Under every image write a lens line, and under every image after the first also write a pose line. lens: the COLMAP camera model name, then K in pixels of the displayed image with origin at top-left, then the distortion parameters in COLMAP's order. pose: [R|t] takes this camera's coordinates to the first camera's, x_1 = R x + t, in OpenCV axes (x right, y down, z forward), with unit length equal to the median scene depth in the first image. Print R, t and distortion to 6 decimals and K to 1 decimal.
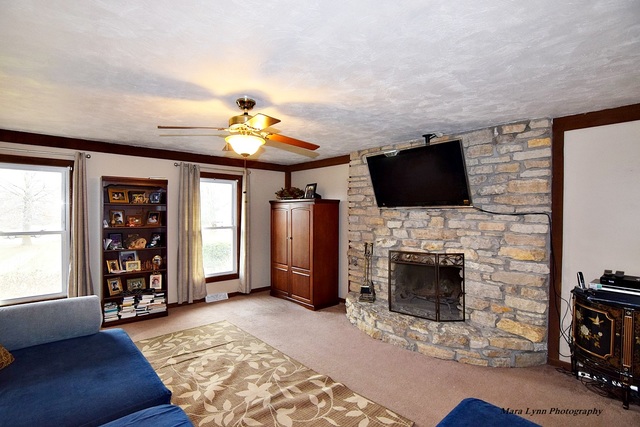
lens RADIAL K [[313.4, 0, 315.3], [0, 313.4, 213.5], [0, 0, 1]] dist [-0.014959, 0.000247]
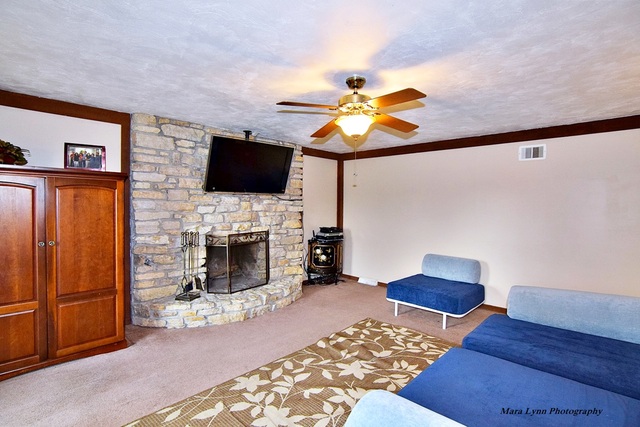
lens RADIAL K [[313.4, 0, 315.3], [0, 313.4, 212.9], [0, 0, 1]] dist [-0.014959, 0.000247]
pose [[-0.063117, -0.030316, 0.997546, -0.949653], [-0.009588, 0.999511, 0.029769, 0.017237], [-0.997960, -0.007685, -0.063377, 0.946808]]
